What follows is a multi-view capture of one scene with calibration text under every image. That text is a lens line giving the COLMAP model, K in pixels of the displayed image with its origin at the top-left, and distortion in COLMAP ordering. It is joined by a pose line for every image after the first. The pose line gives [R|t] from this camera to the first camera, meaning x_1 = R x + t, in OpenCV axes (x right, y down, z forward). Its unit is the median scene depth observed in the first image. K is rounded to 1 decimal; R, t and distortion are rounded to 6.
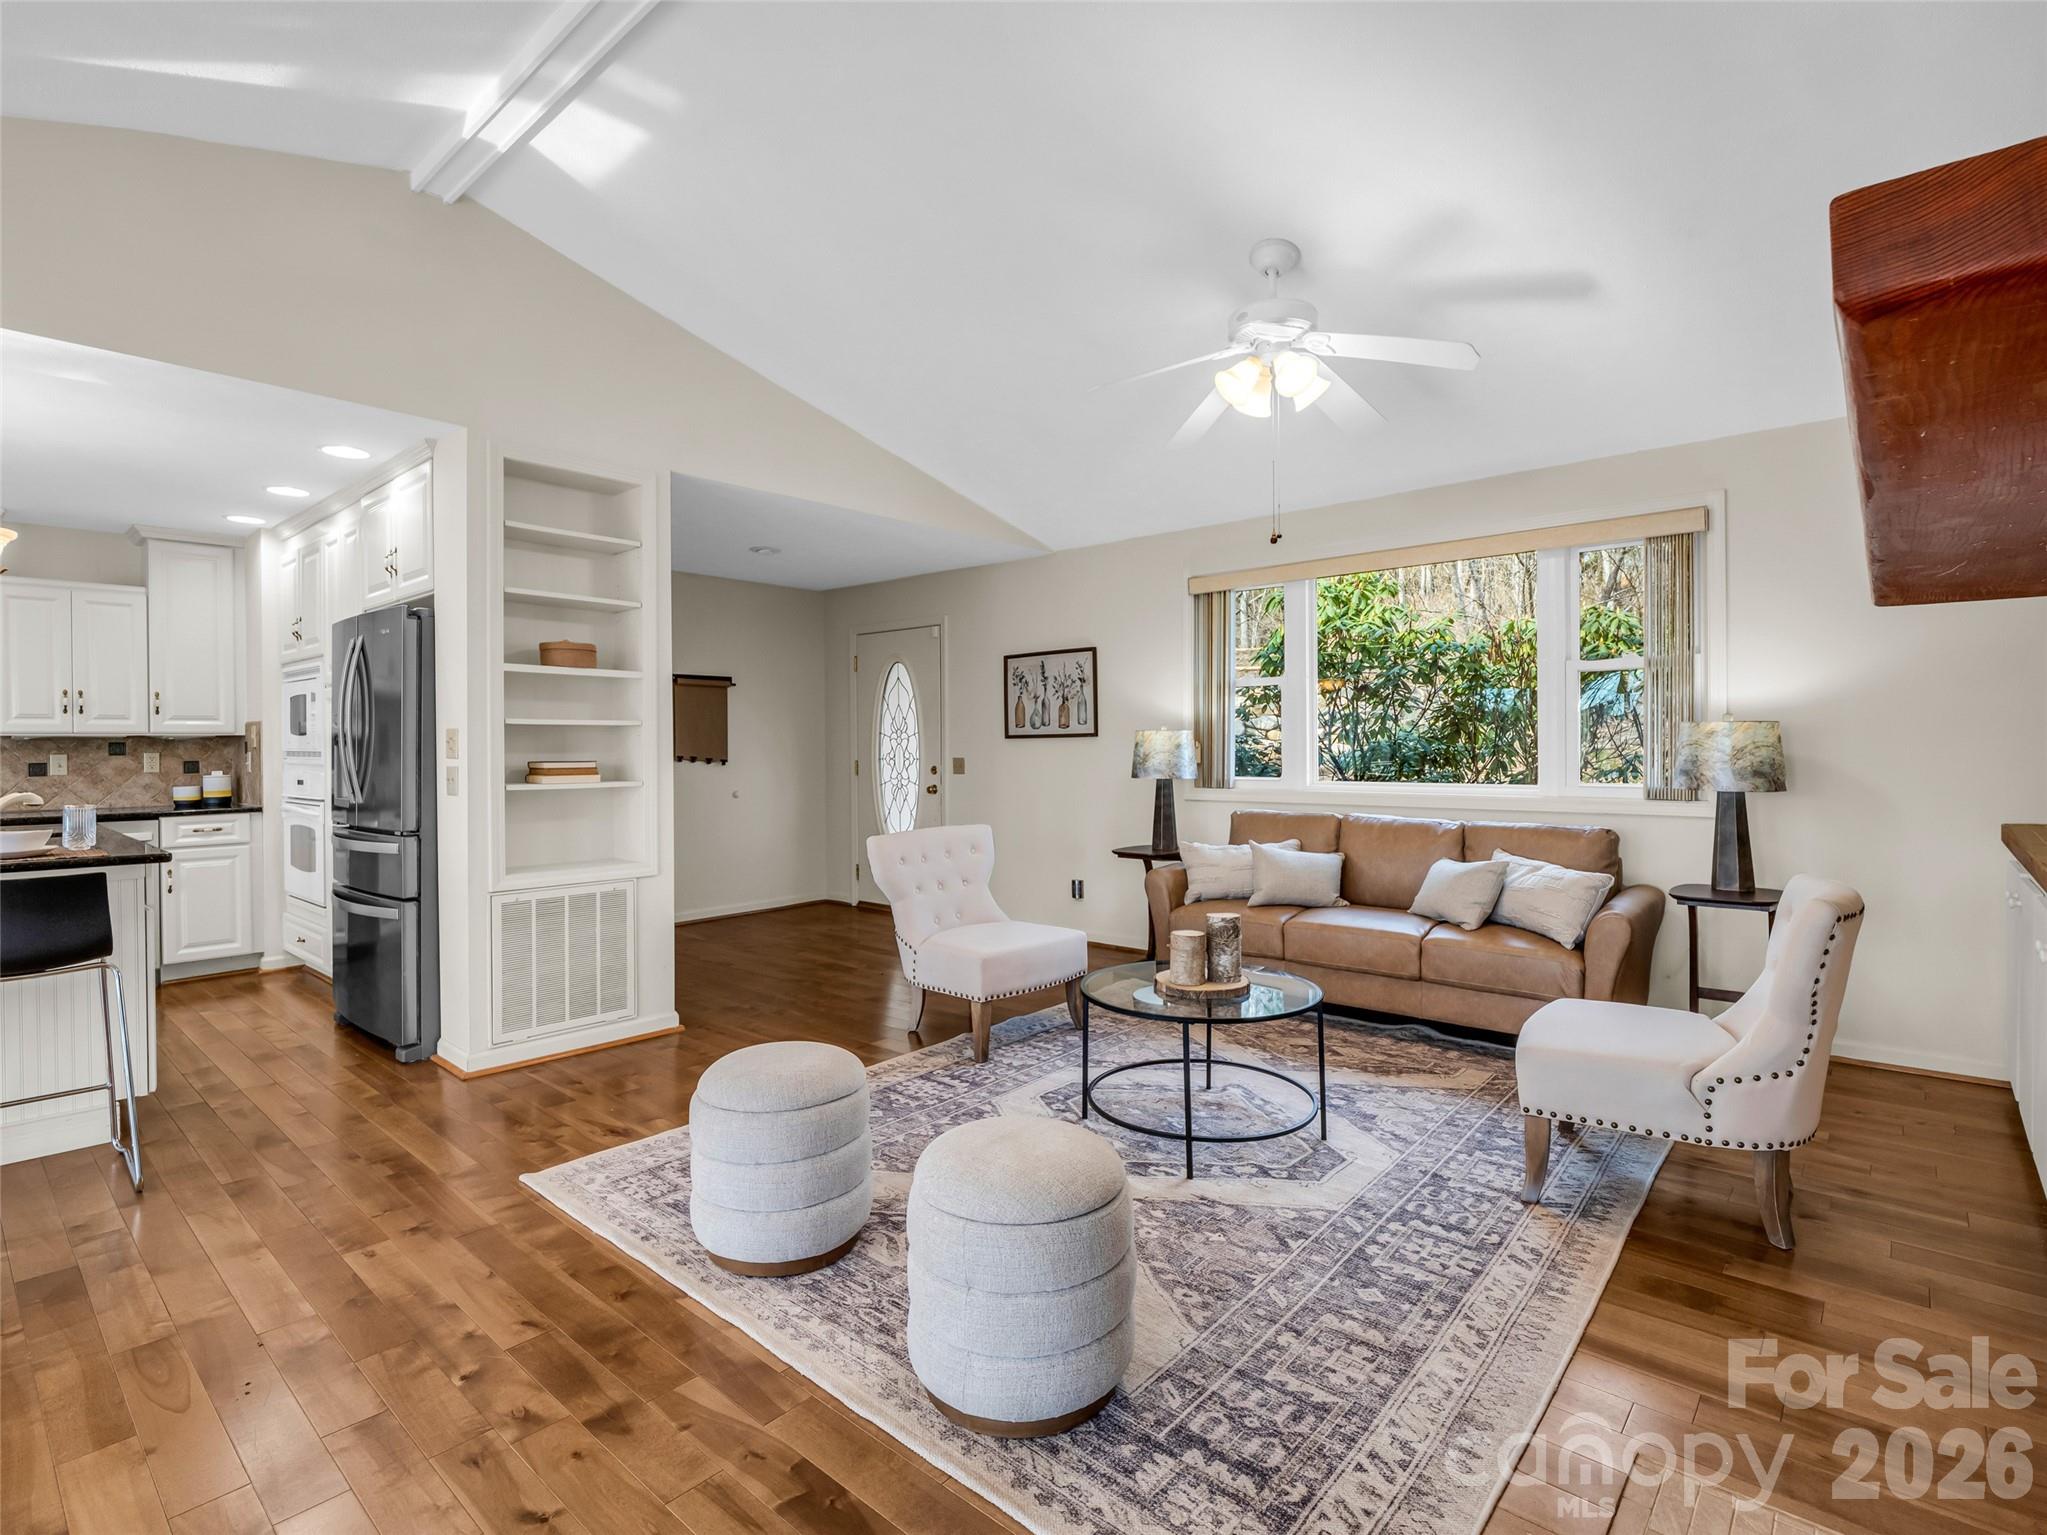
lens RADIAL K [[996.8, 0, 1027.2], [0, 996.8, 752.0], [0, 0, 1]] dist [-0.008027, -0.004905]
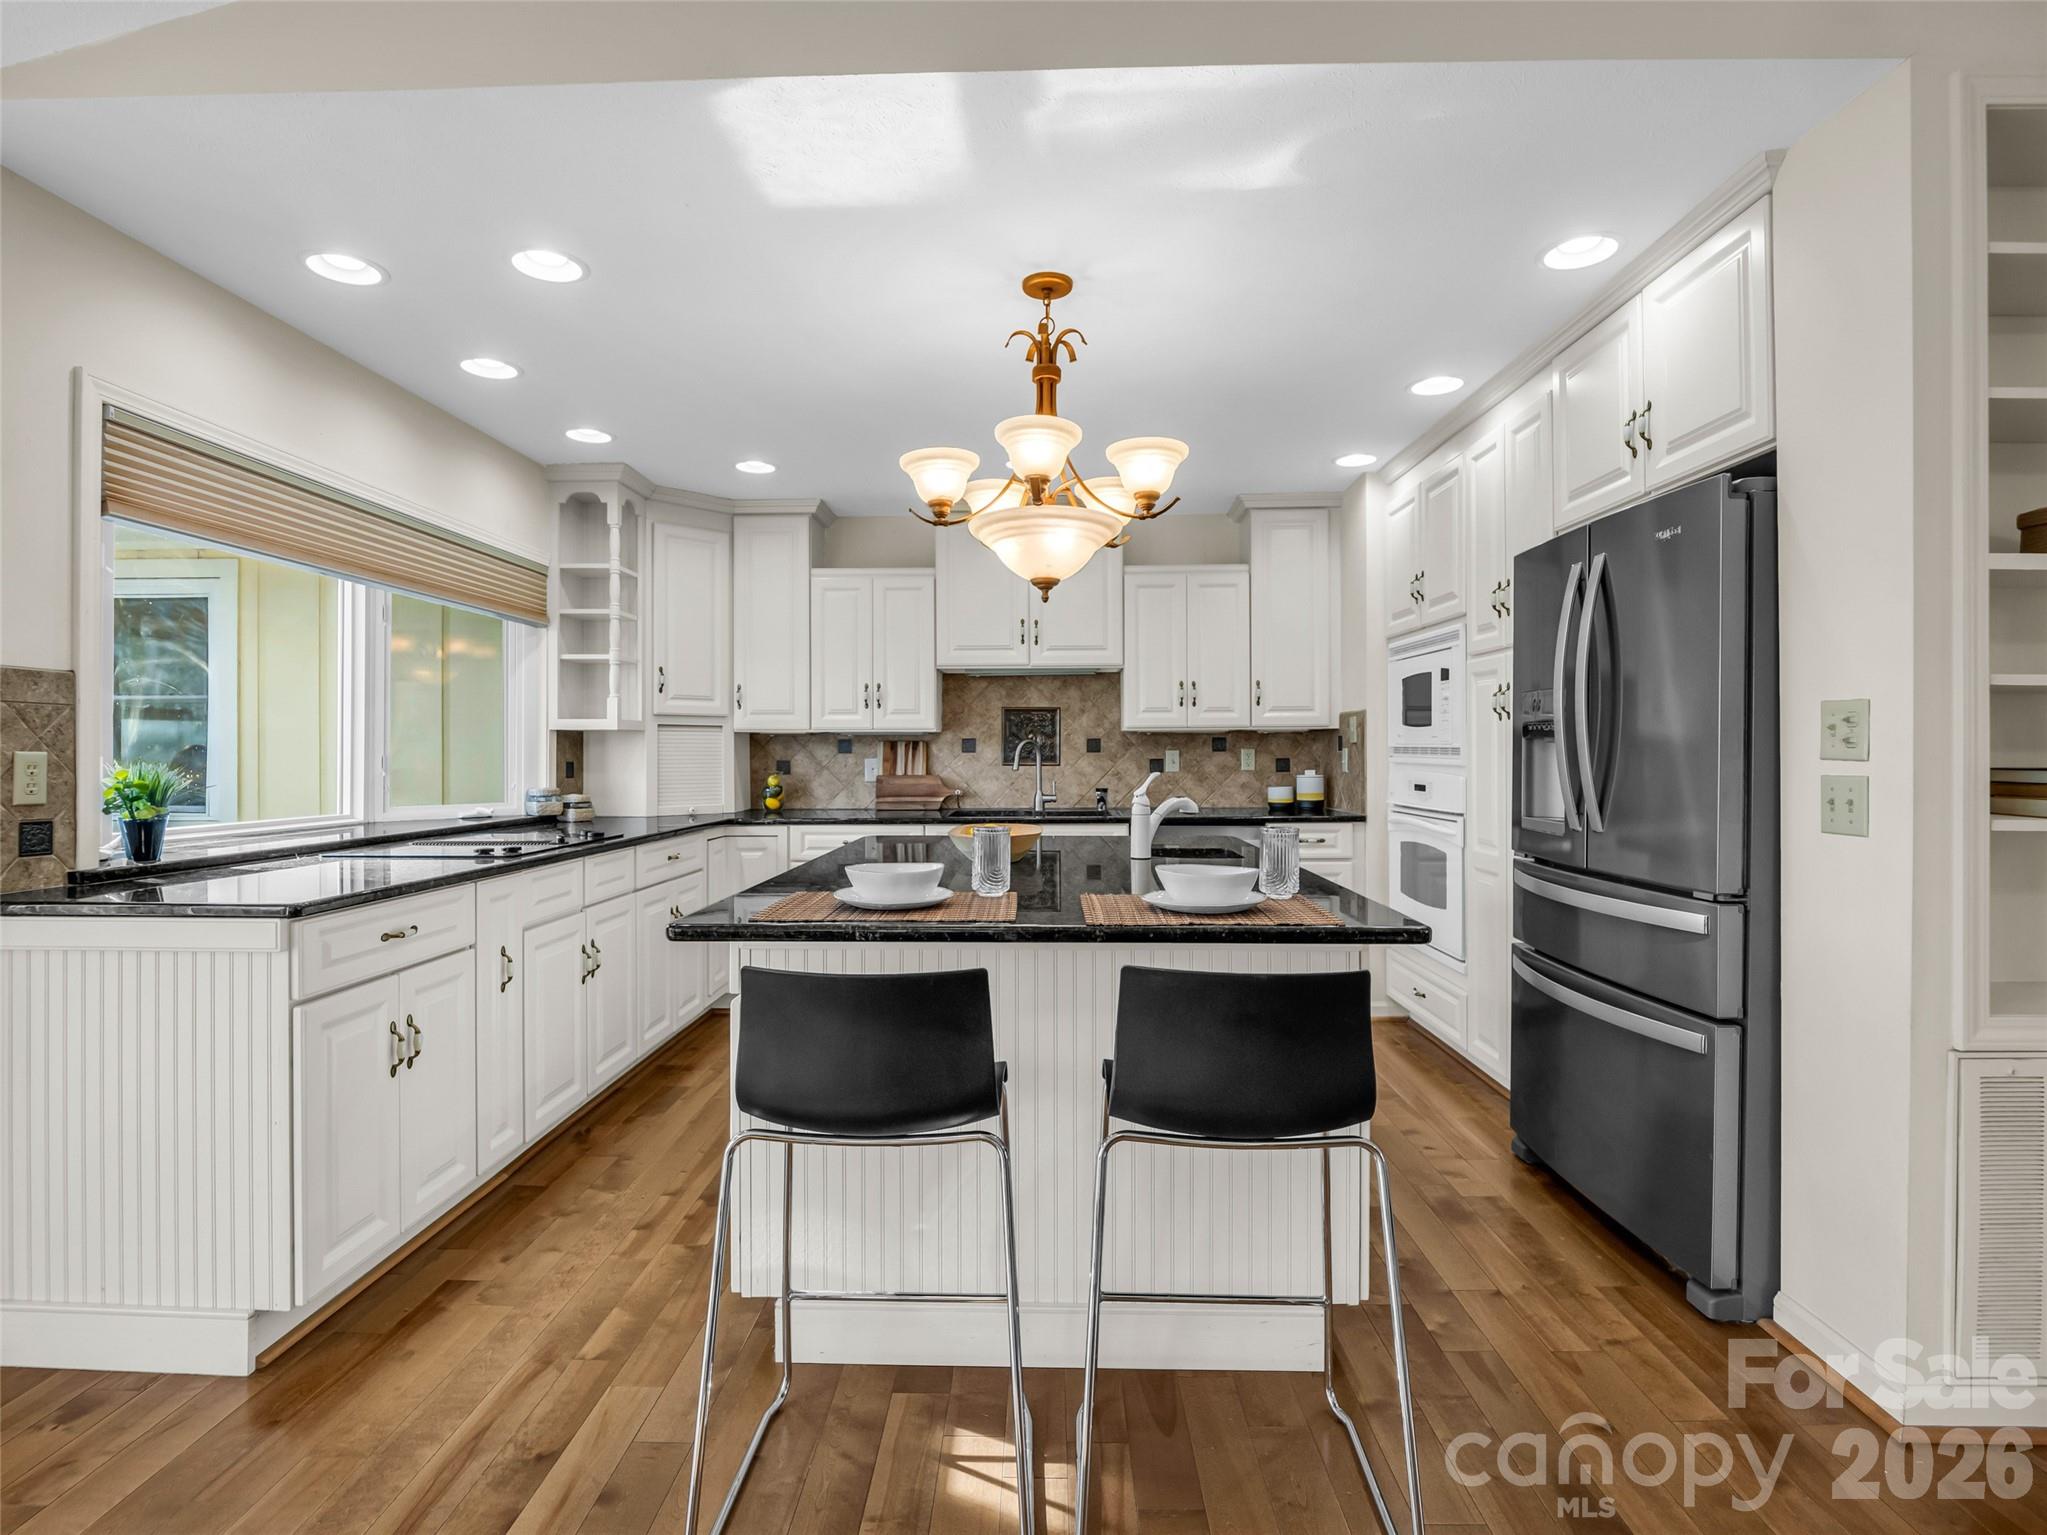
lens RADIAL K [[996.8, 0, 1027.2], [0, 996.8, 752.0], [0, 0, 1]] dist [-0.008027, -0.004905]
pose [[0.645107, 0.005815, -0.764070, -0.343011], [-0.006133, 0.999978, 0.002432, 0.002907], [0.764068, 0.003117, 0.645128, 0.273247]]
